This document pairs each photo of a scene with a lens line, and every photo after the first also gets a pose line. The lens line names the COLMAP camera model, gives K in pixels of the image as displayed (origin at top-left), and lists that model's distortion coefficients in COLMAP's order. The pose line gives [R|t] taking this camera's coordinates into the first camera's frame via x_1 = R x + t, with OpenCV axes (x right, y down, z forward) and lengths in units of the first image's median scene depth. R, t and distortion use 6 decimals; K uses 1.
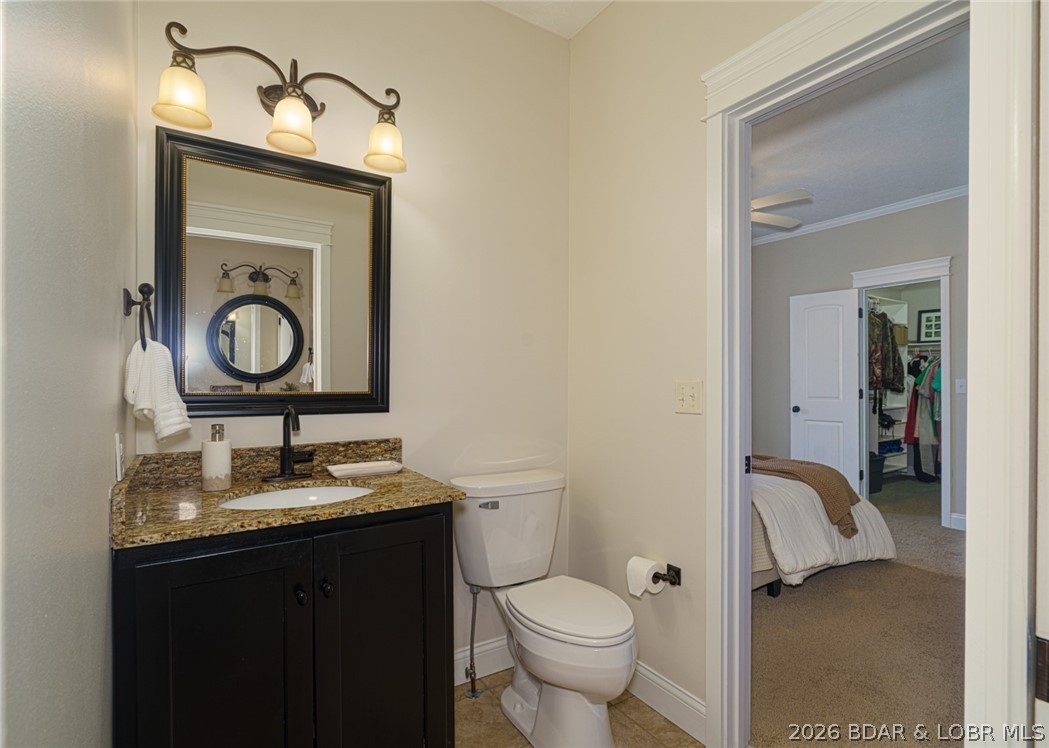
lens RADIAL K [[519.7, 0, 527.0], [0, 519.7, 380.7], [0, 0, 1]] dist [-0.003438, -0.001115]
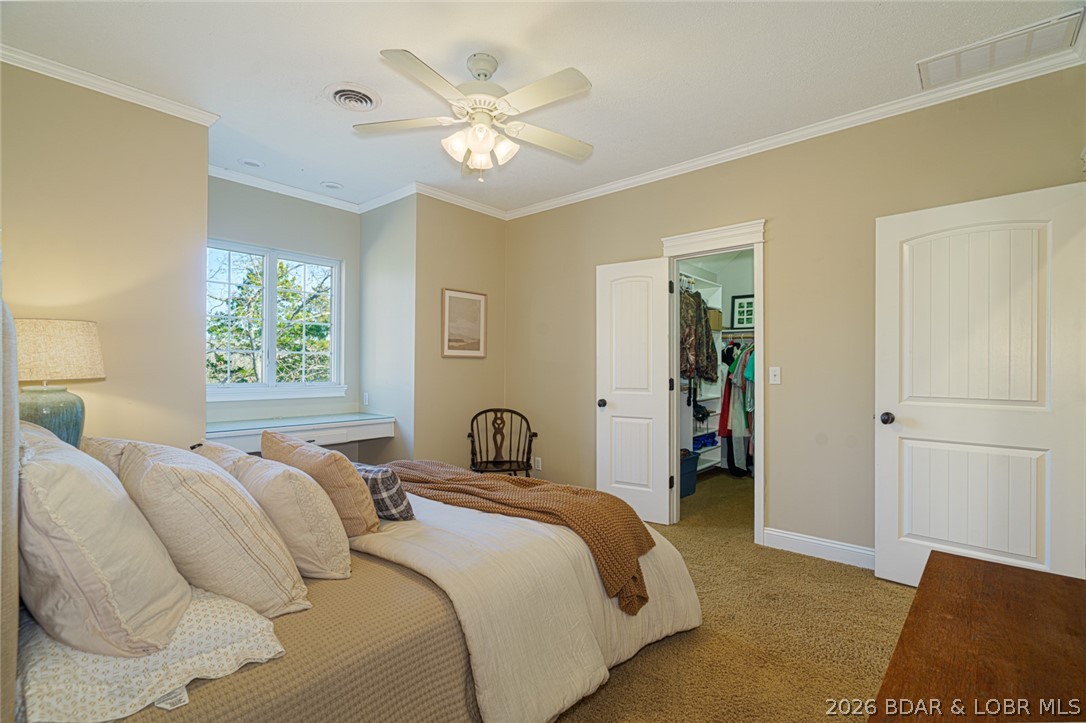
lens RADIAL K [[493.7, 0, 538.5], [0, 493.7, 369.2], [0, 0, 1]] dist [0.000525, -0.000362]
pose [[0.963501, 0.002633, 0.267691, 0.187357], [-0.002722, 0.999996, -0.000038, 0.001456], [-0.267690, -0.000693, 0.963505, 0.243793]]
